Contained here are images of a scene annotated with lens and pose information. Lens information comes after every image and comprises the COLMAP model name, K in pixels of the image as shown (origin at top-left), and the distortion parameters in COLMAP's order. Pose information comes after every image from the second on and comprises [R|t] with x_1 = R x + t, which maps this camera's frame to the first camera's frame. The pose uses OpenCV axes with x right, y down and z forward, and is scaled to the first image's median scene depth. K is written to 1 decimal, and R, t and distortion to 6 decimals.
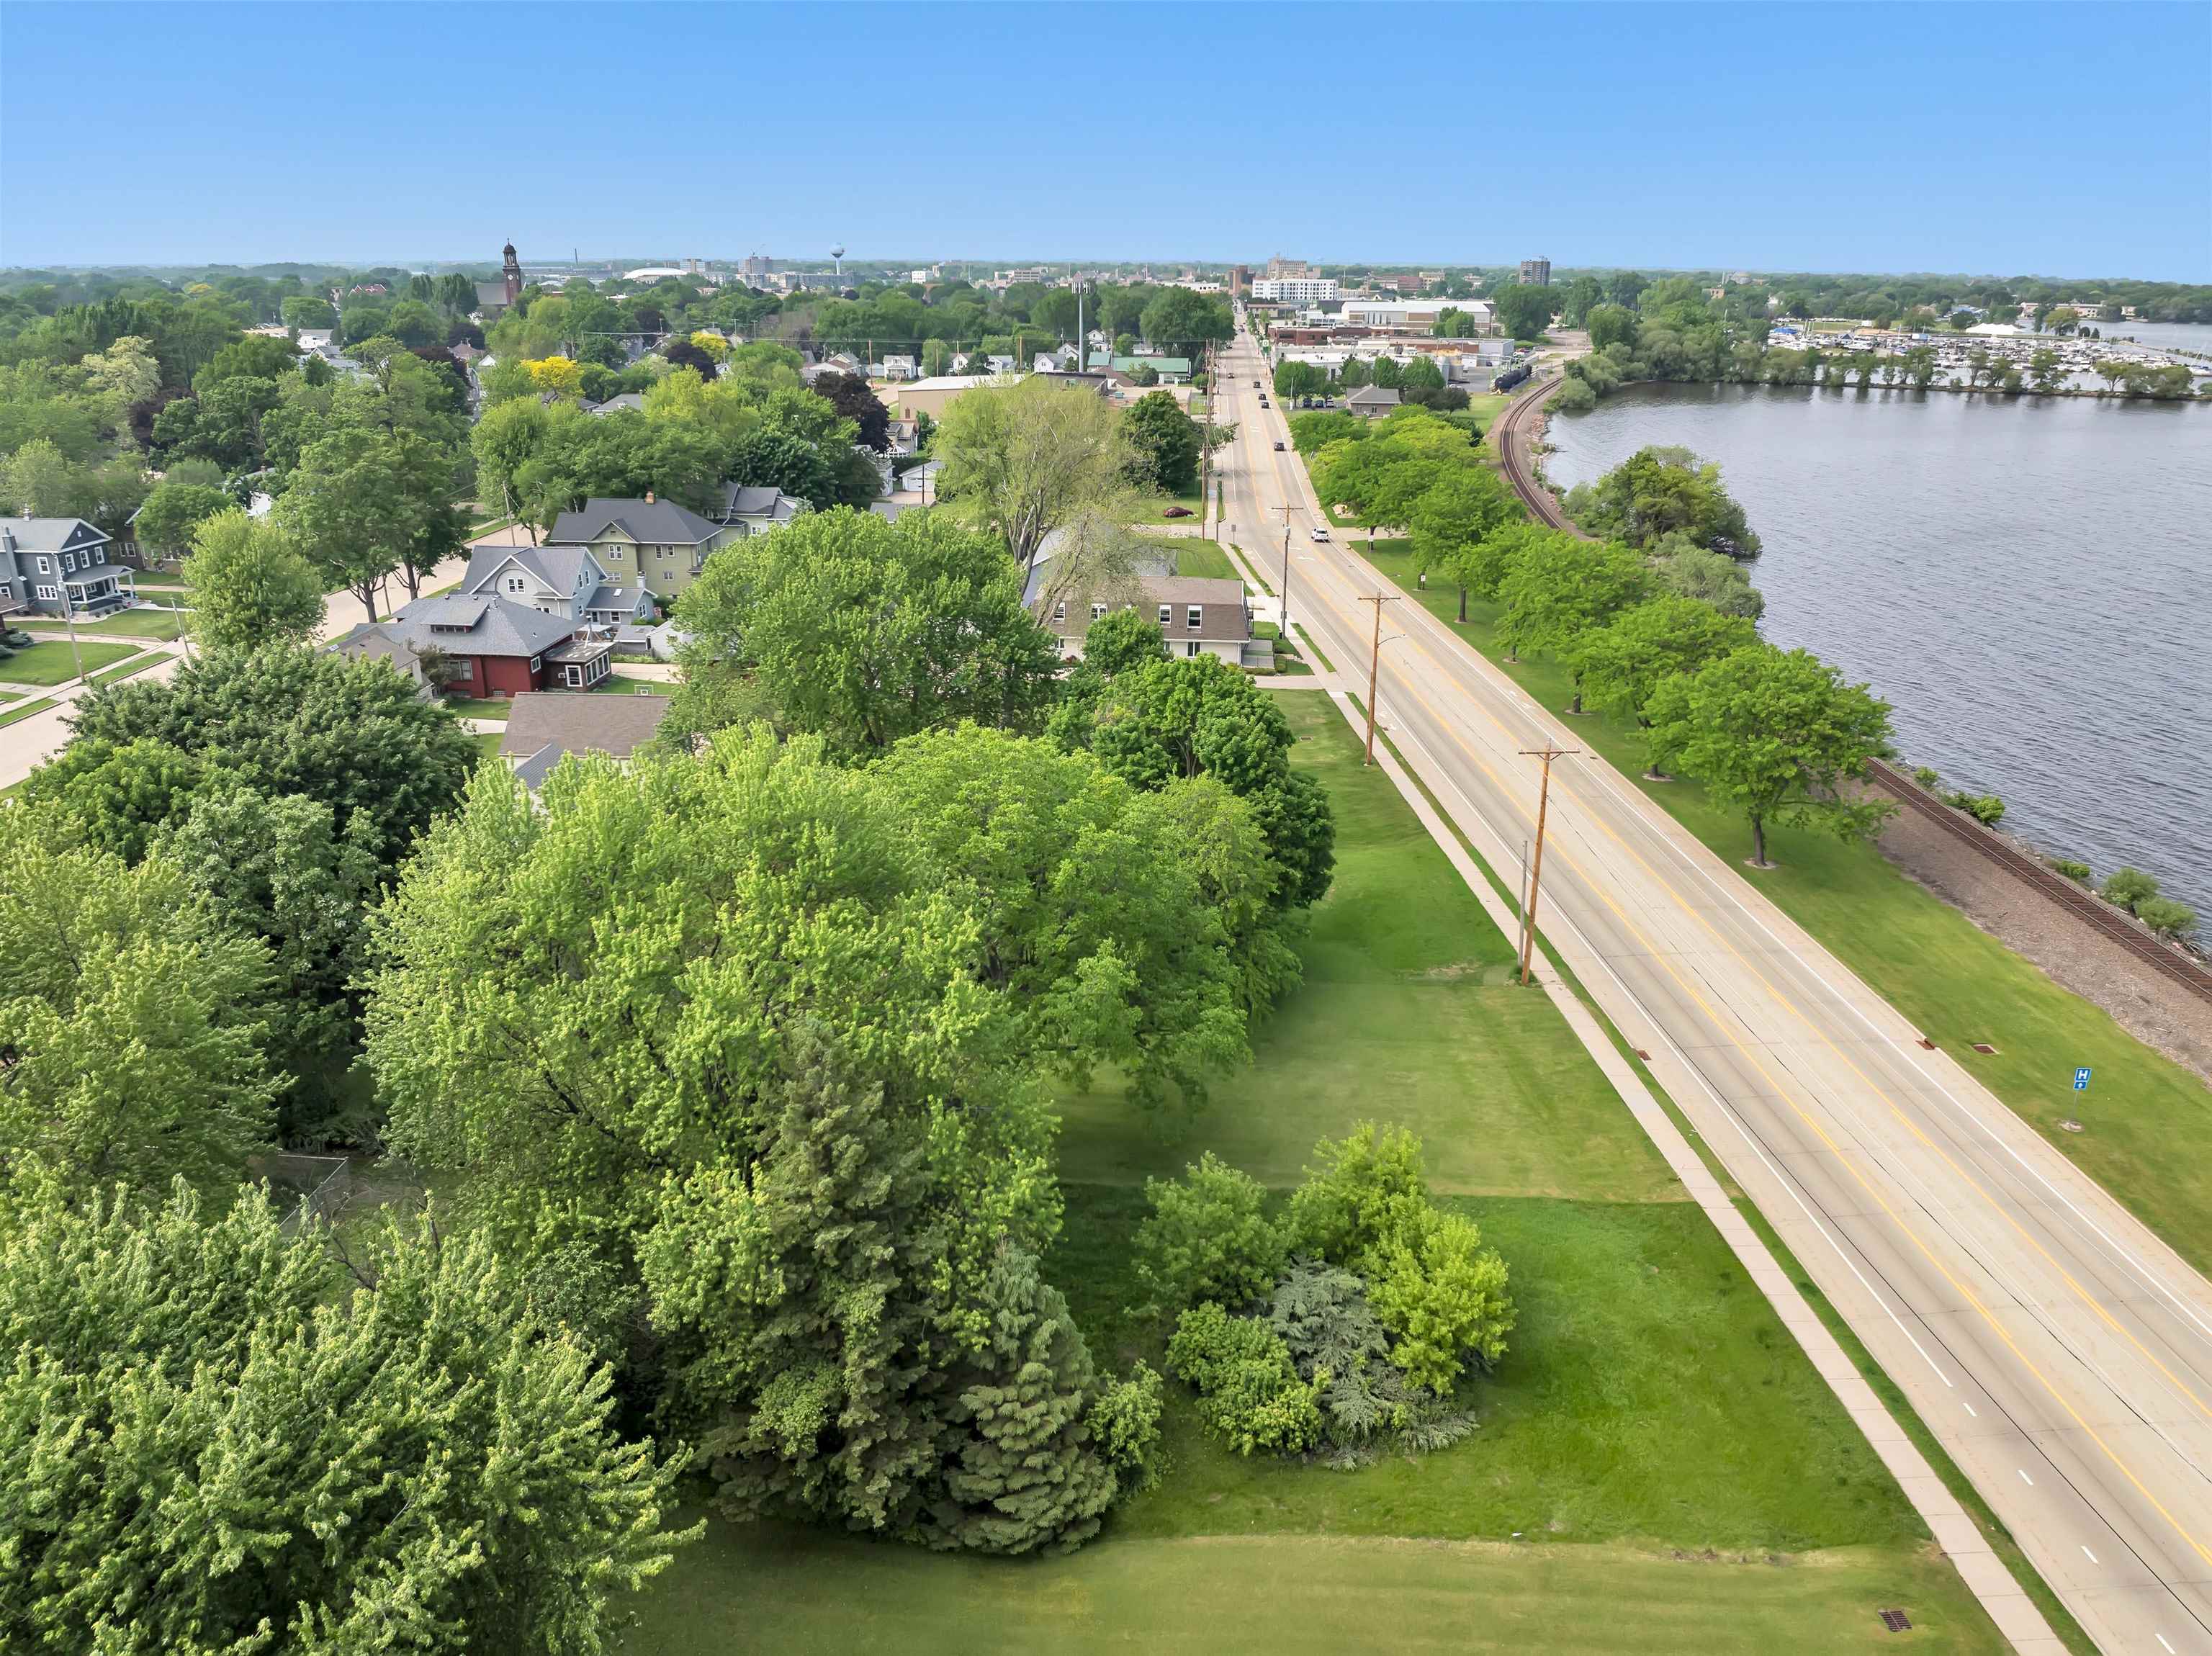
lens RADIAL K [[1577.2, 0, 1121.9], [0, 1577.2, 829.1], [0, 0, 1]] dist [-0.042608, 0.009504]
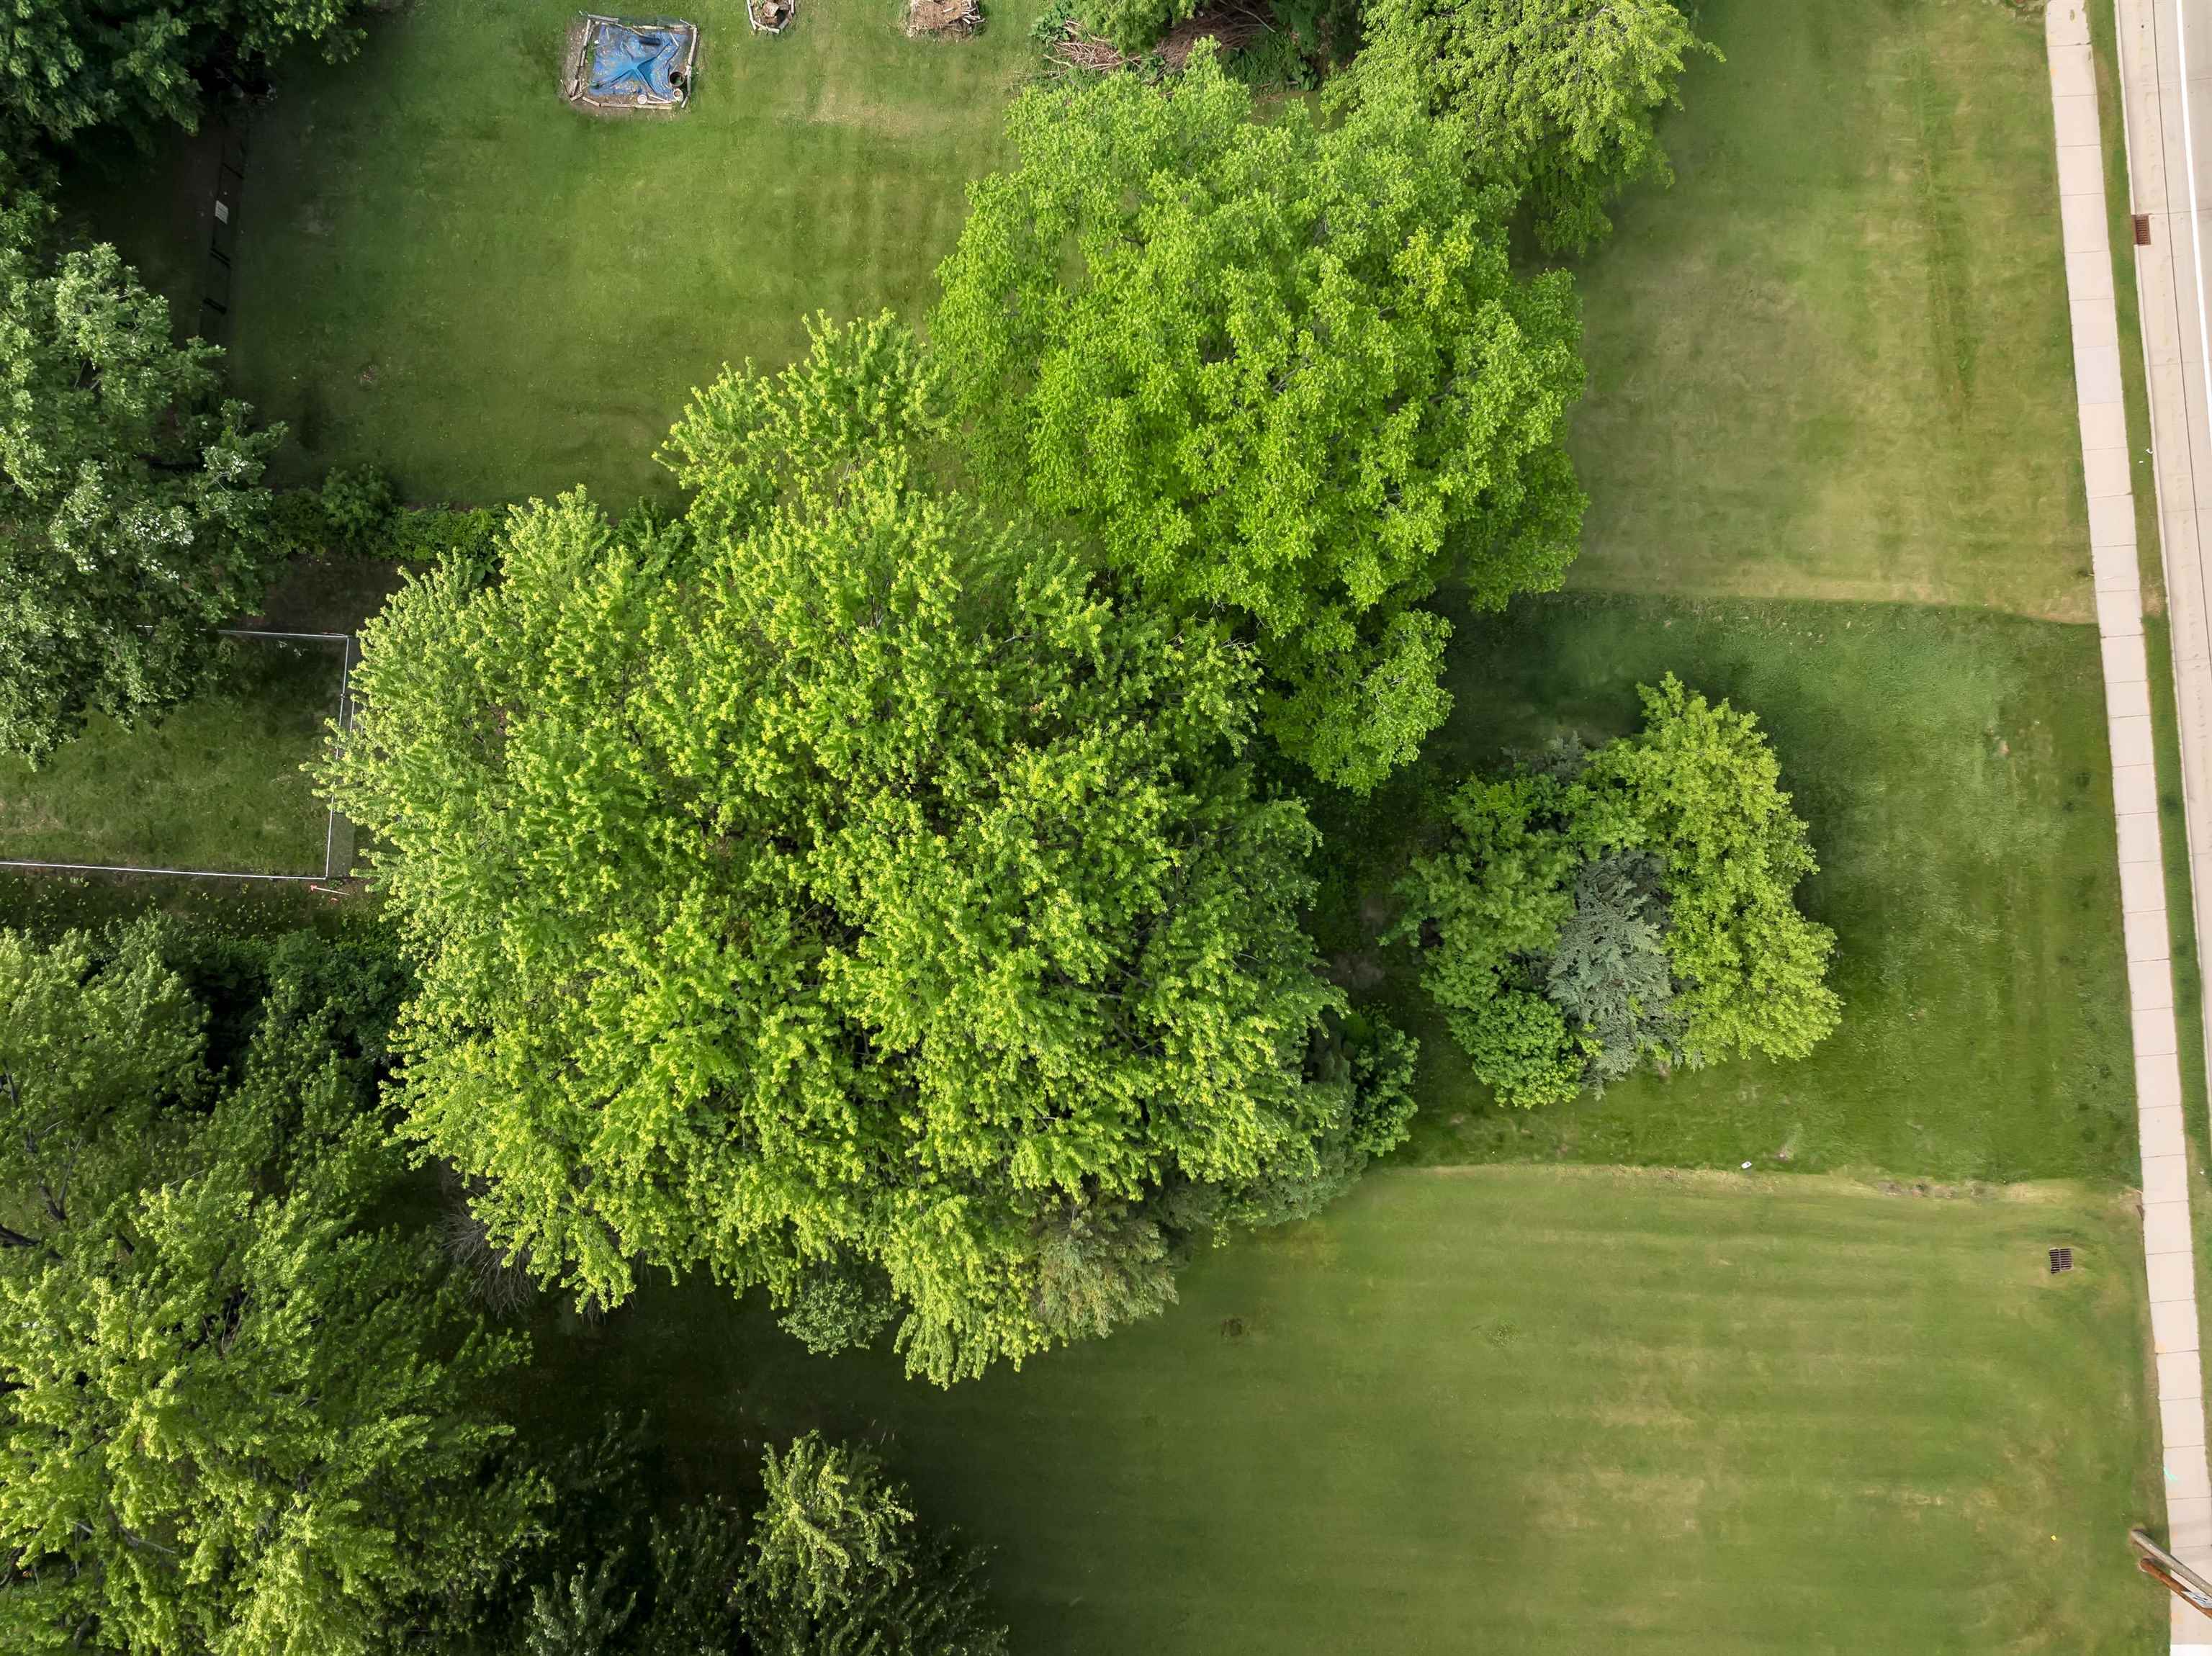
lens RADIAL K [[1577.2, 0, 1121.9], [0, 1577.2, 829.1], [0, 0, 1]] dist [-0.042608, 0.009504]
pose [[0.999824, -0.005608, -0.017887, -0.137386], [0.018708, 0.358892, 0.933191, -0.584777], [0.001186, -0.933362, 0.358934, 0.797724]]
